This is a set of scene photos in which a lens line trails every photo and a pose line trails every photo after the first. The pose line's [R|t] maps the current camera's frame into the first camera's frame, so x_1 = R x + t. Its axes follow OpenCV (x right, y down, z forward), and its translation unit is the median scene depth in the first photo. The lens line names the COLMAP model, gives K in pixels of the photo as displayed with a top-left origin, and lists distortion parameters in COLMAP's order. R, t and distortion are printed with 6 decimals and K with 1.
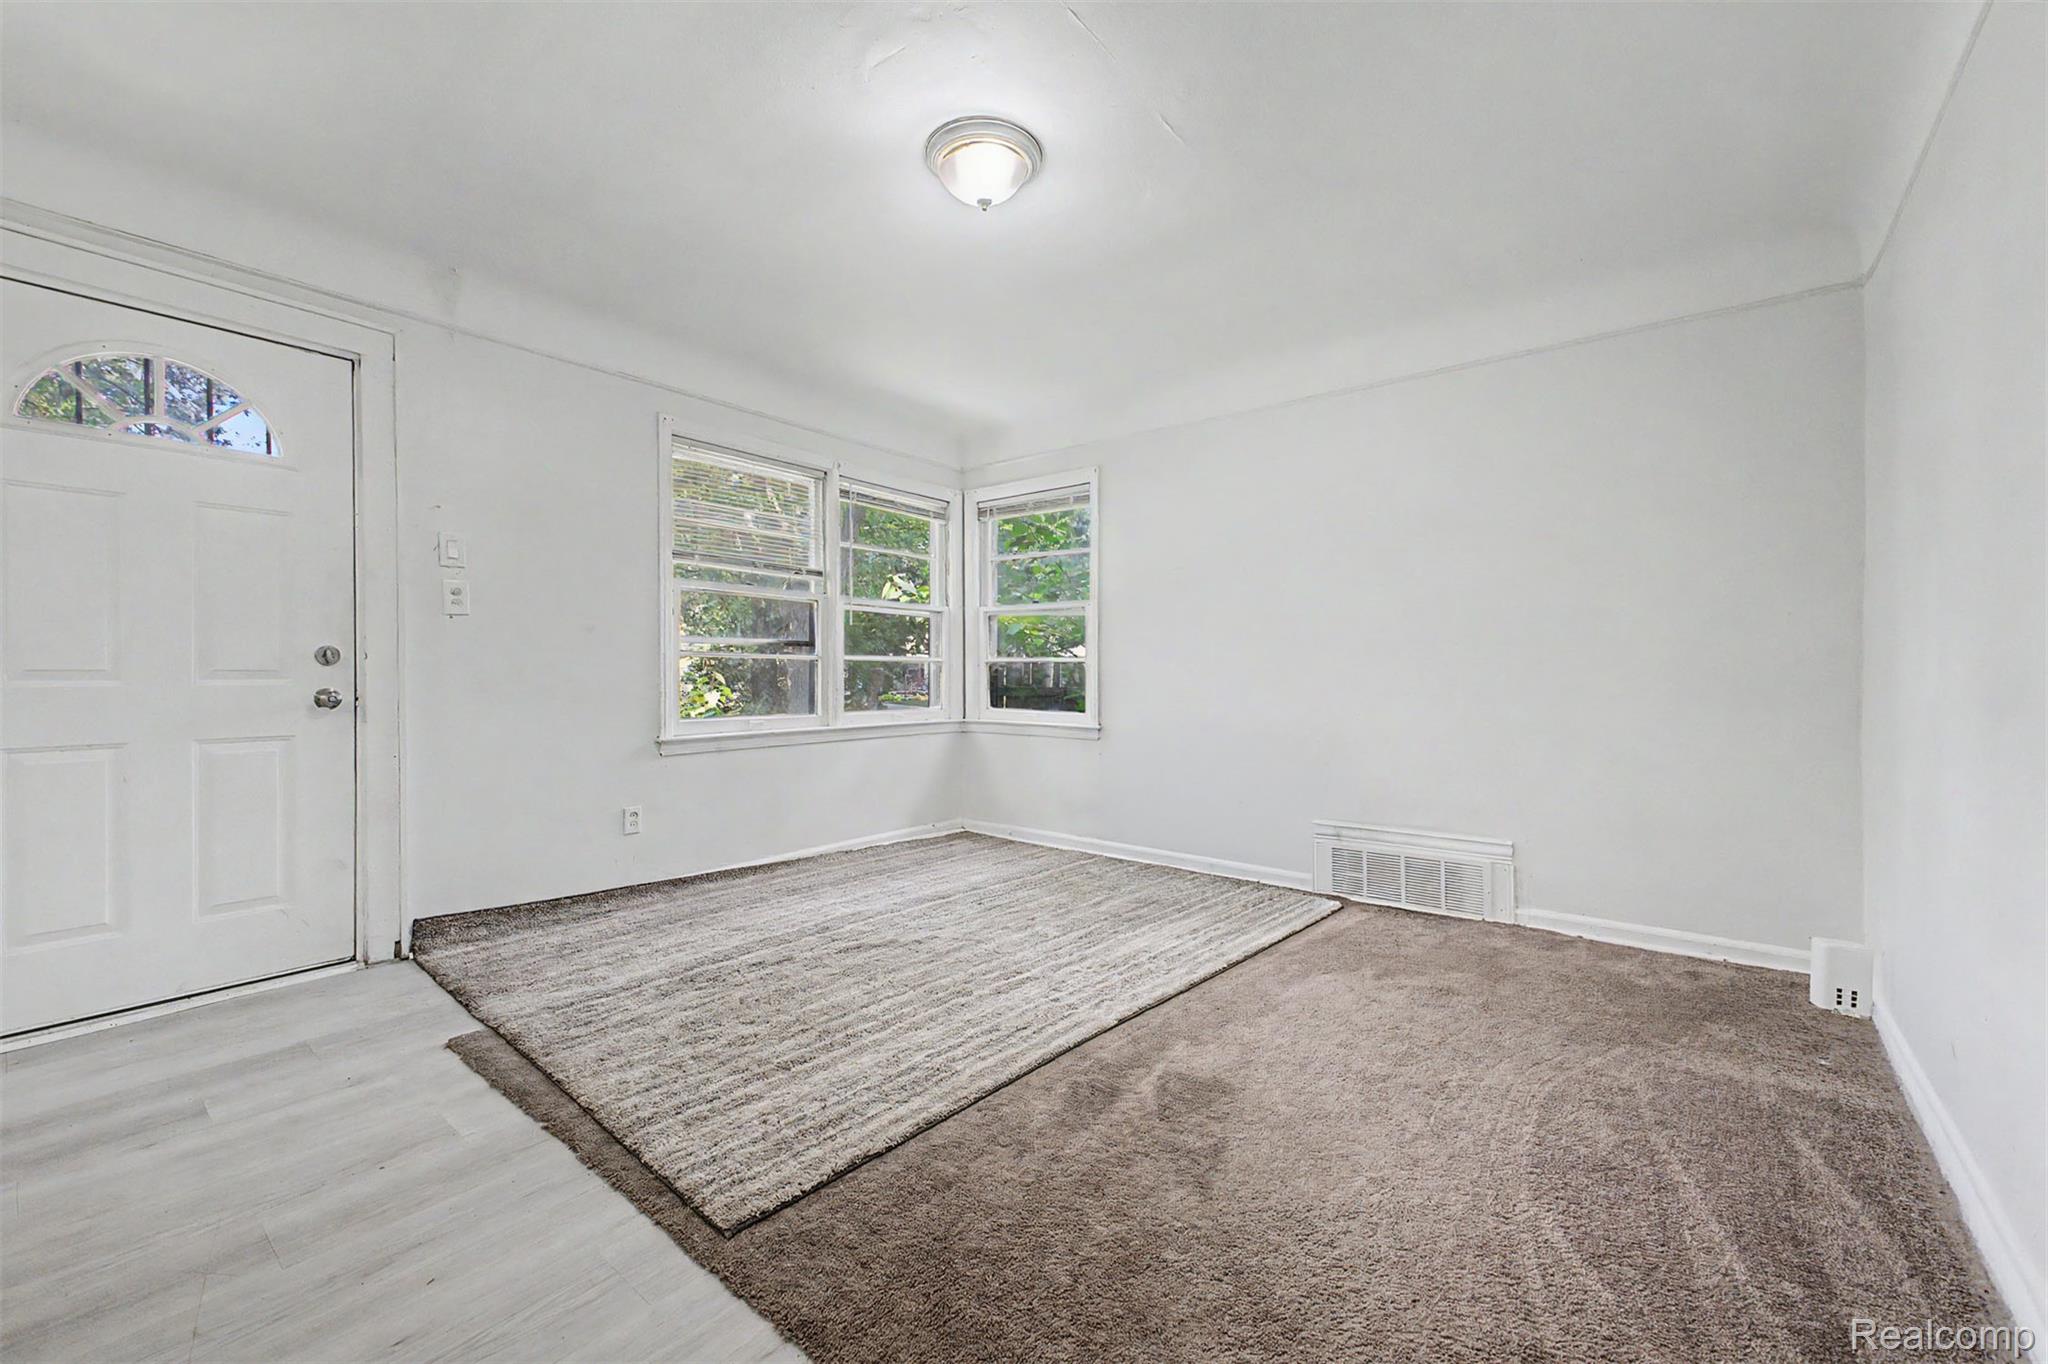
lens RADIAL K [[839.3, 0, 1036.2], [0, 839.3, 635.8], [0, 0, 1]] dist [0.024097, -0.008885]
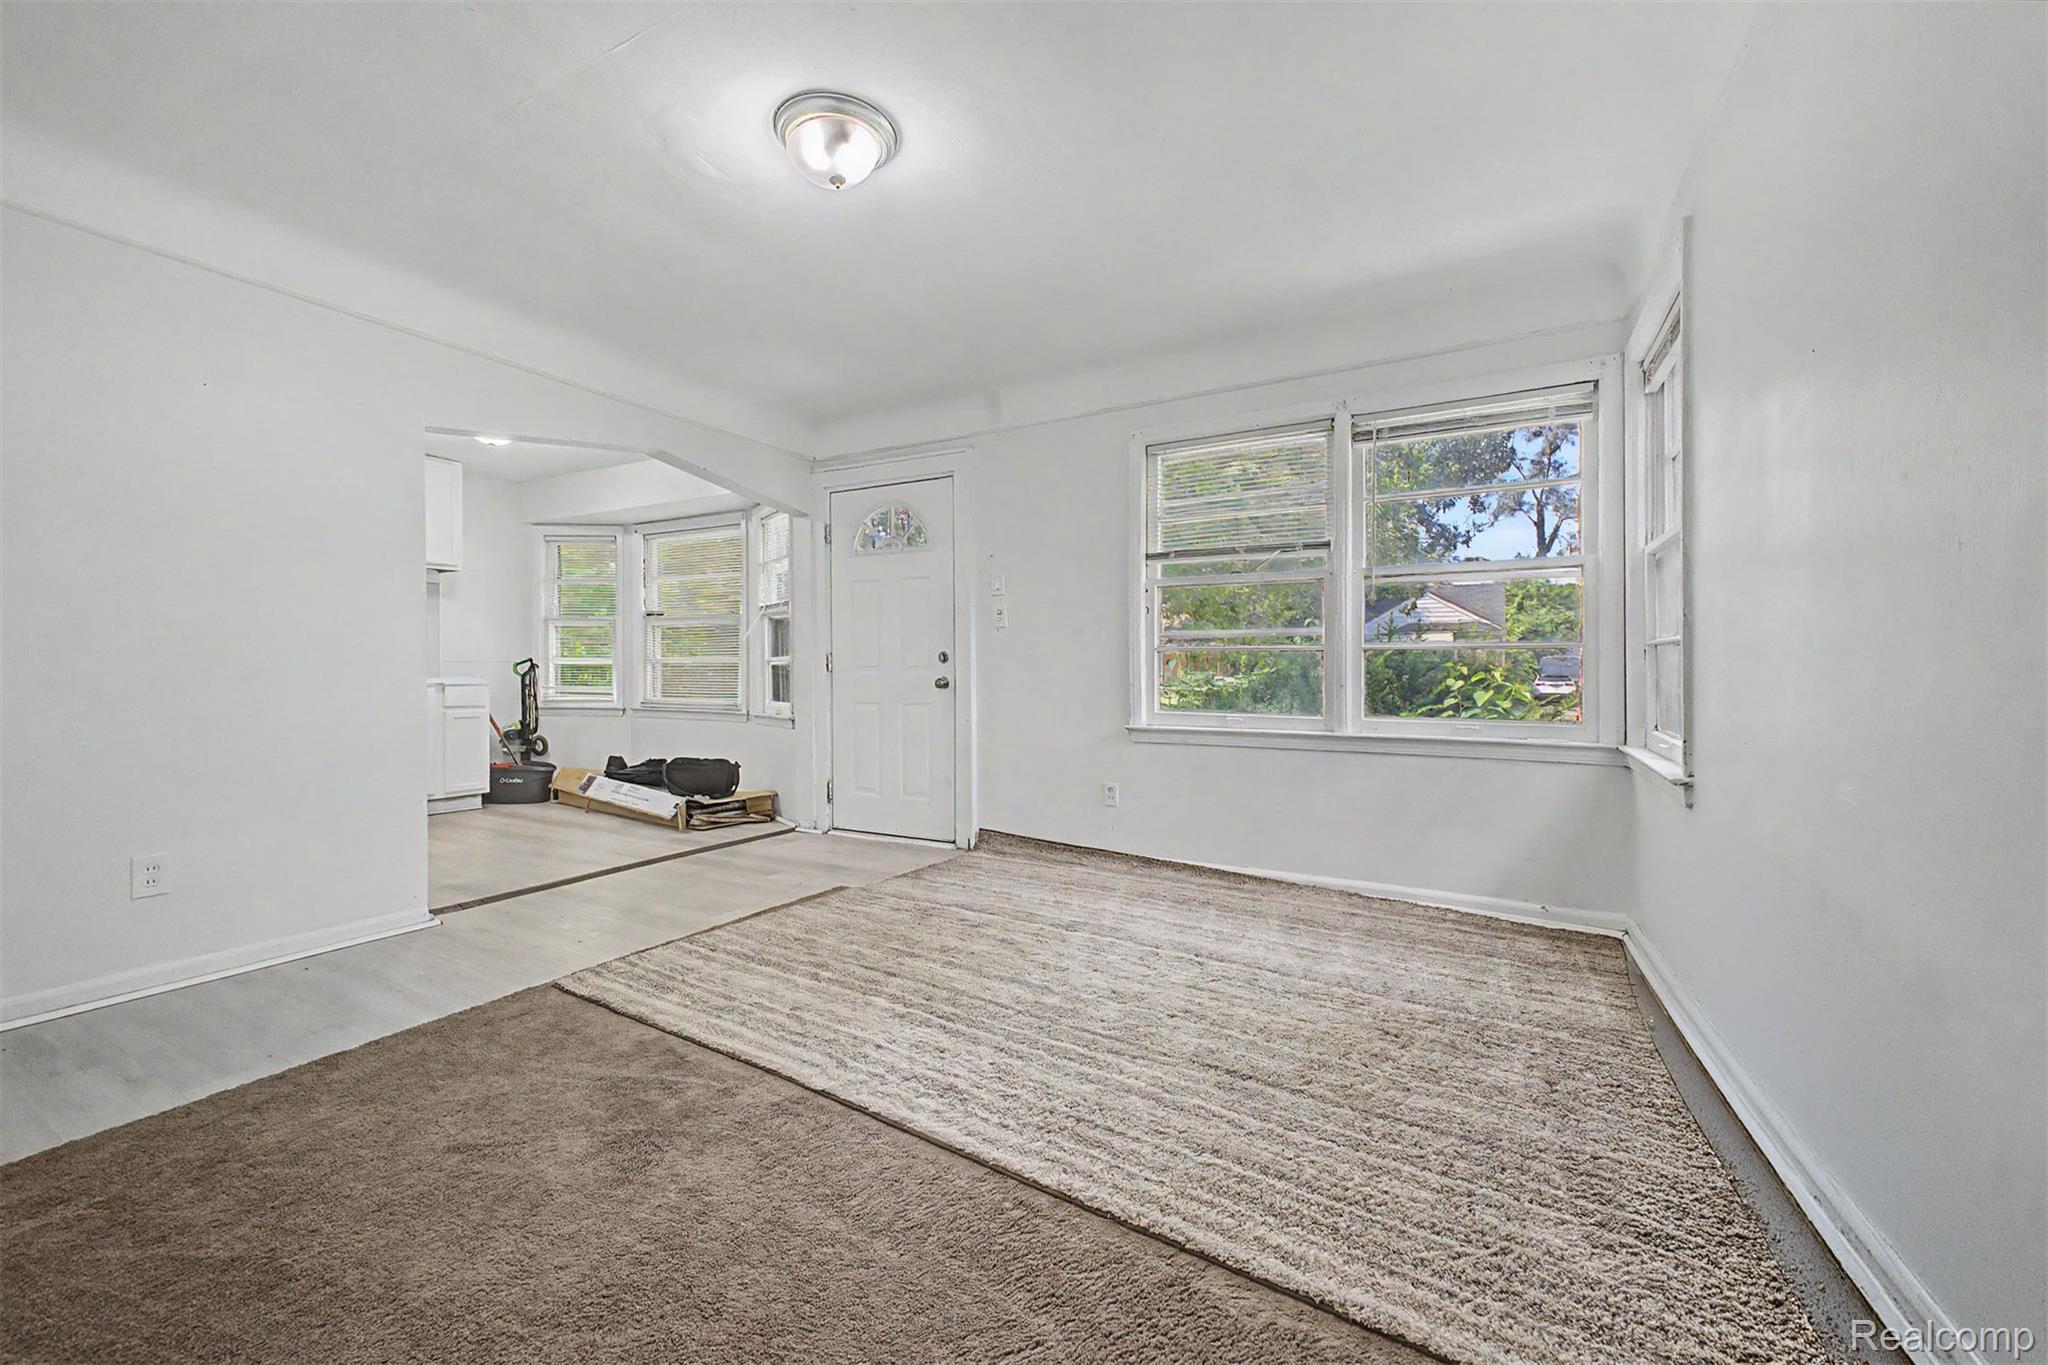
lens RADIAL K [[839.3, 0, 1036.2], [0, 839.3, 636.3], [0, 0, 1]] dist [0.024097, -0.008885]
pose [[0.120422, -0.036620, -0.992047, 0.710250], [0.048775, 0.998331, -0.030931, 0.036736], [0.991524, -0.044663, 0.122007, 0.833772]]
